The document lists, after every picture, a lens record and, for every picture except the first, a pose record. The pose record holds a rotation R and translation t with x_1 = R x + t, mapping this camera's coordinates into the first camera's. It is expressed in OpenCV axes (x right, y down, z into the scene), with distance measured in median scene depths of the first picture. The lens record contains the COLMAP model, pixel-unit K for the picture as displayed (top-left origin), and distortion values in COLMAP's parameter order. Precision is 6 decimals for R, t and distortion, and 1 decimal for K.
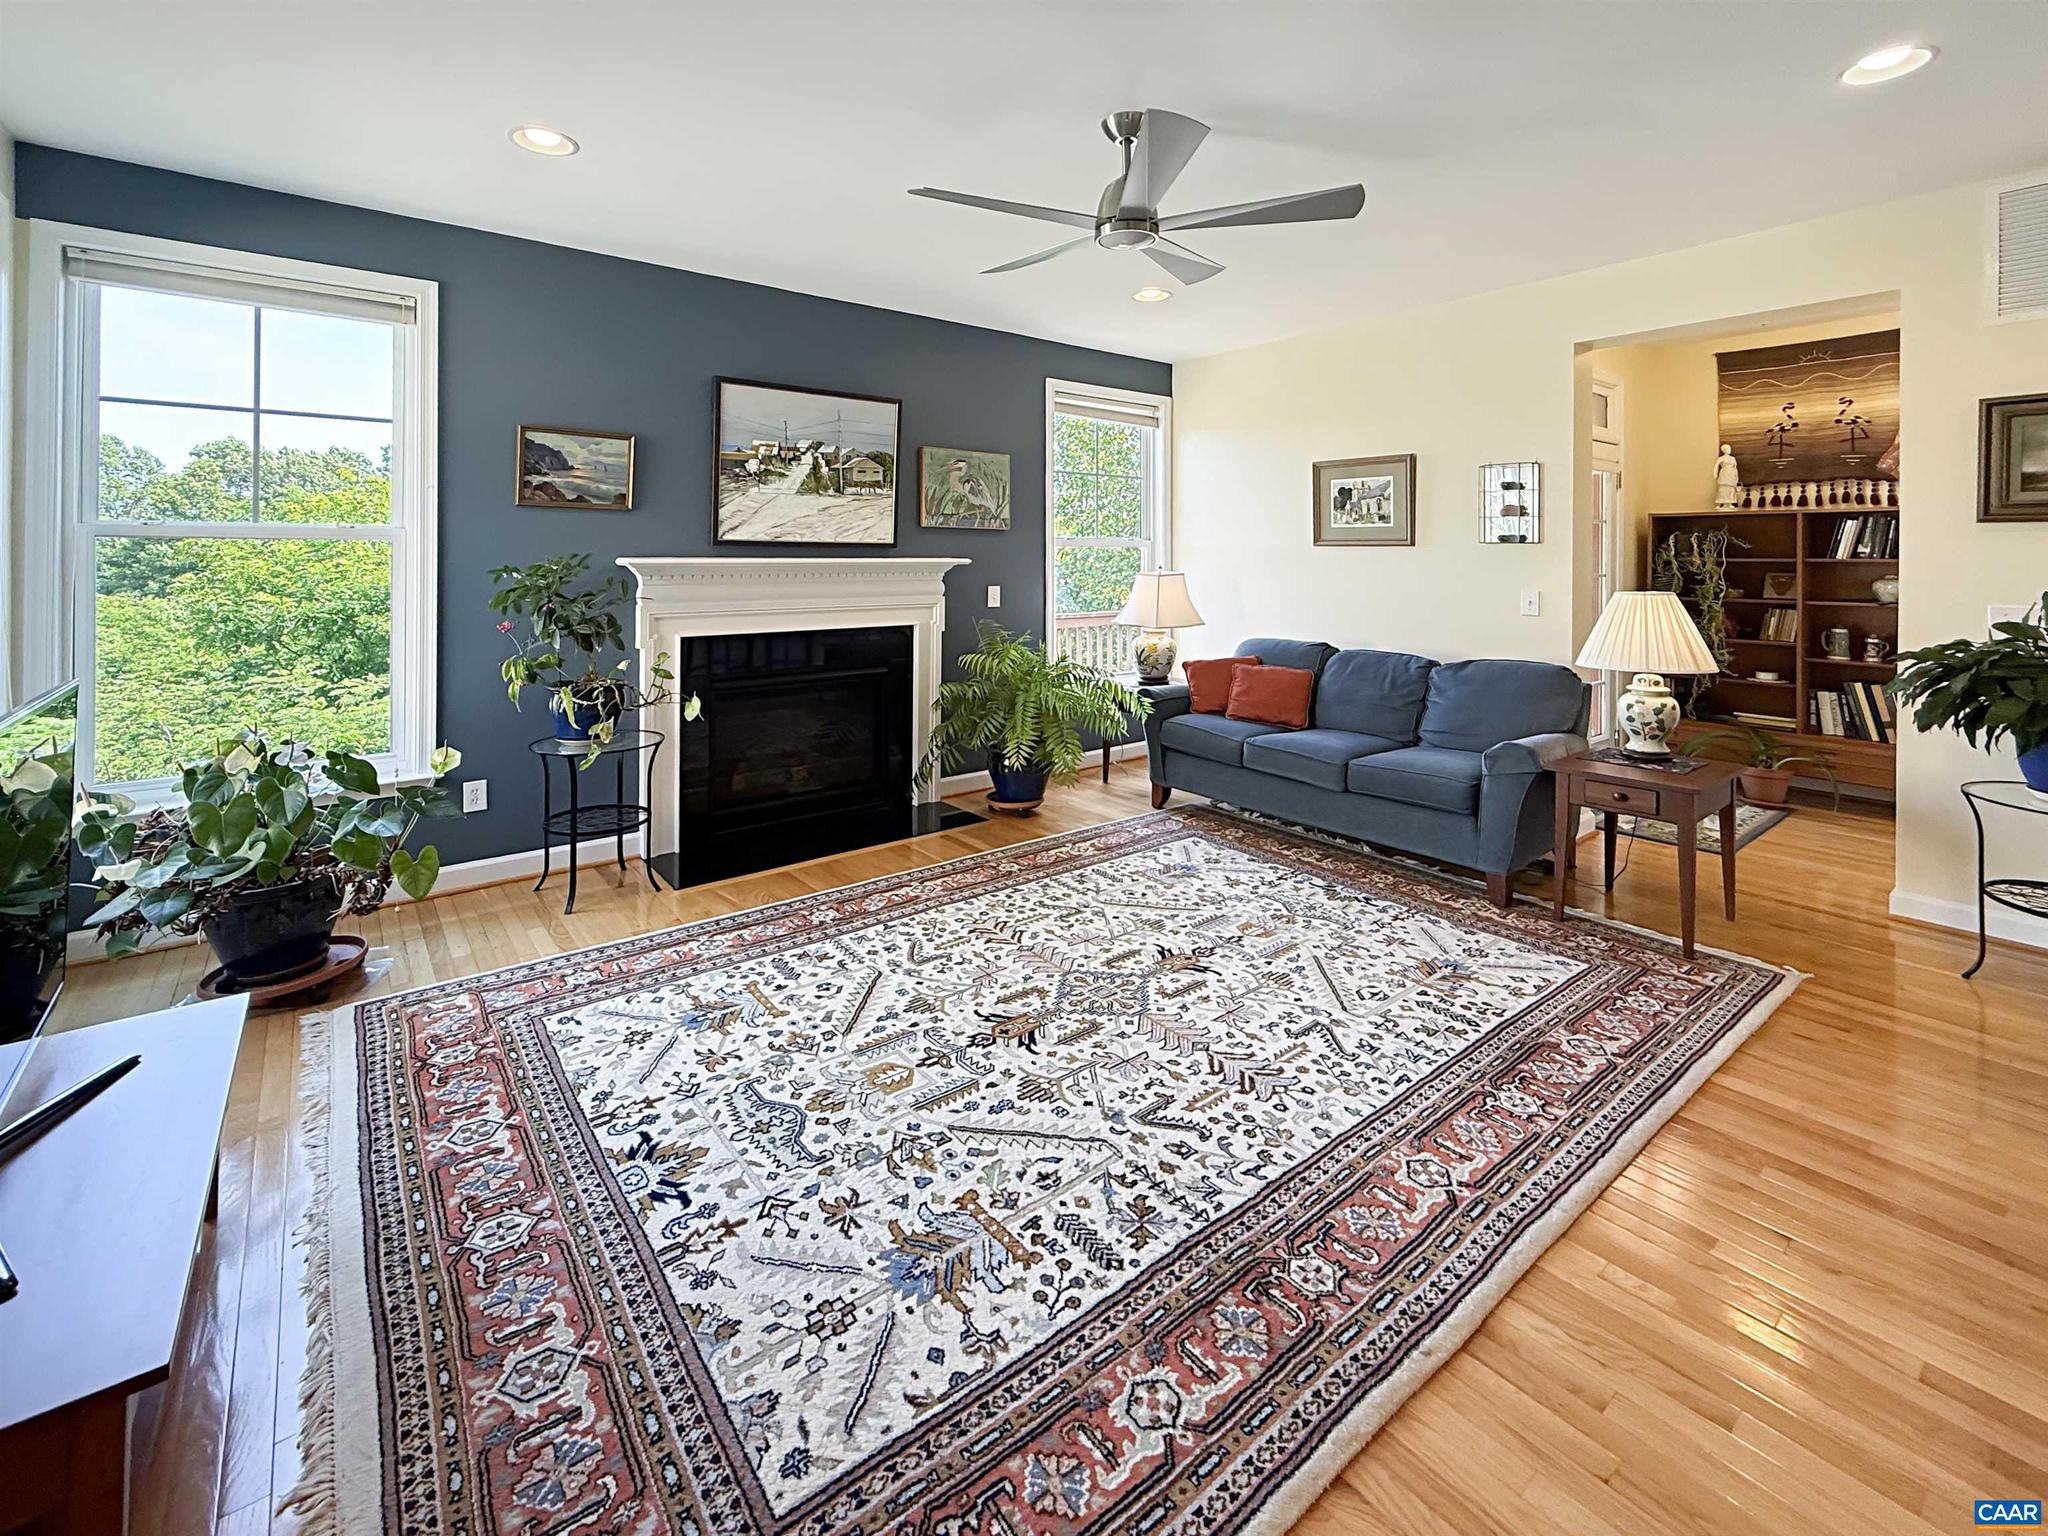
lens RADIAL K [[917.3, 0, 1047.5], [0, 917.3, 542.1], [0, 0, 1]] dist [0.002949, 0.000215]
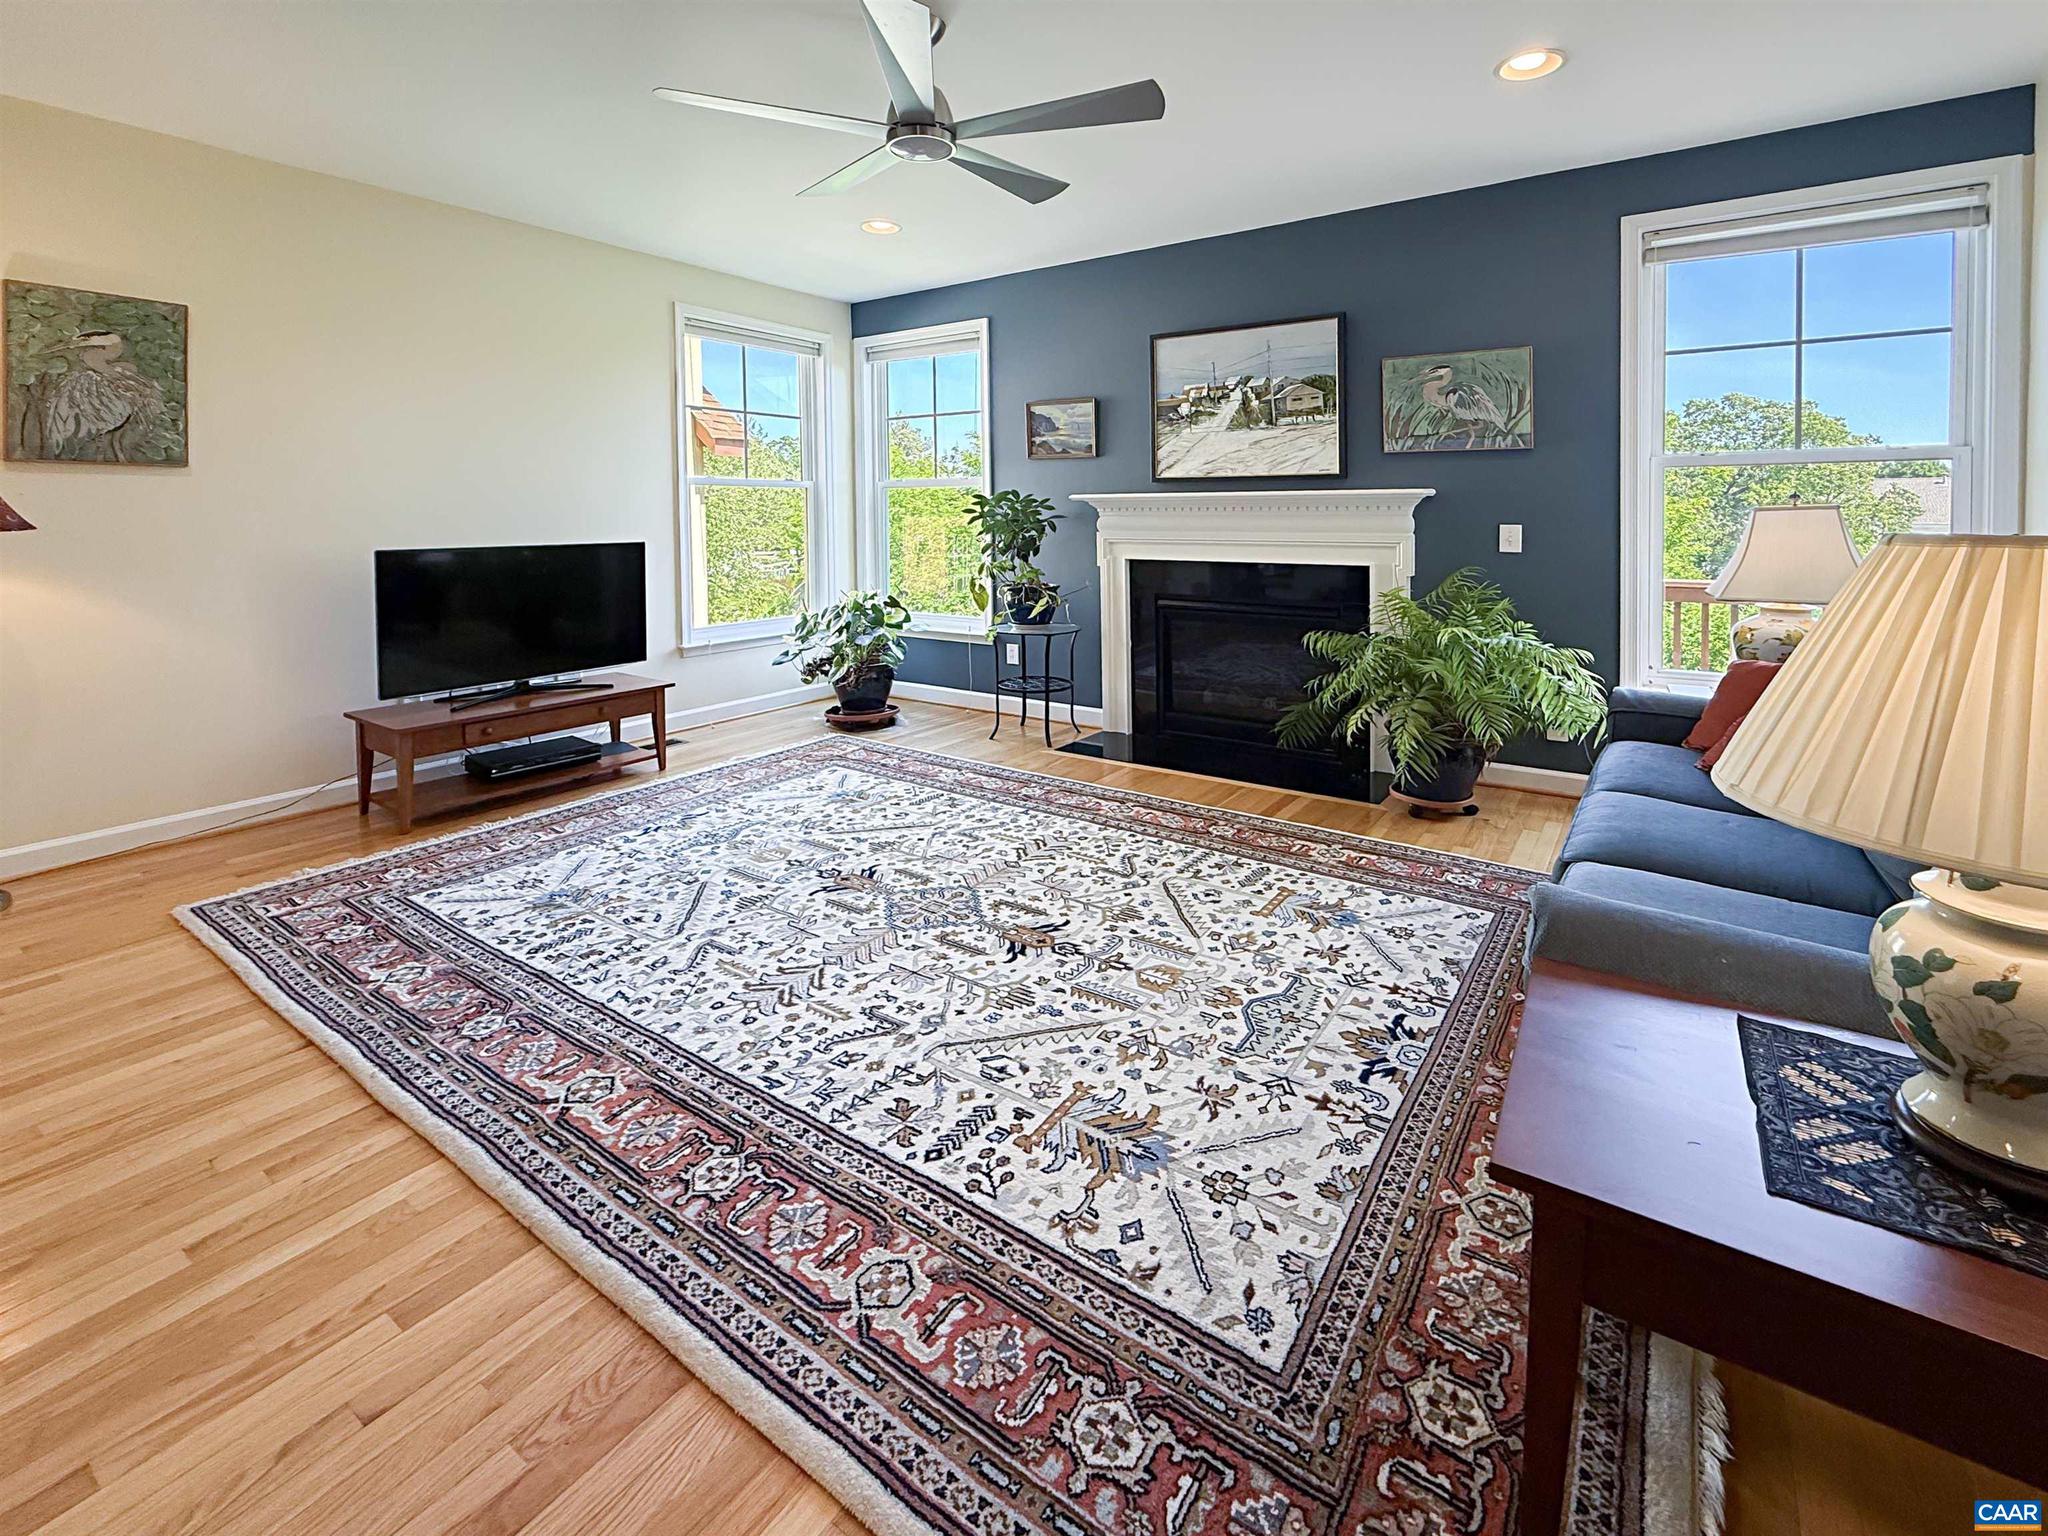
lens RADIAL K [[817.2, 0, 977.5], [0, 817.2, 538.3], [0, 0, 1]] dist [-0.000636, -0.000158]
pose [[0.316435, 0.032967, -0.948041, 0.576640], [0.024006, 0.998798, 0.042745, 0.025903], [0.948310, -0.036285, 0.315263, 0.480882]]
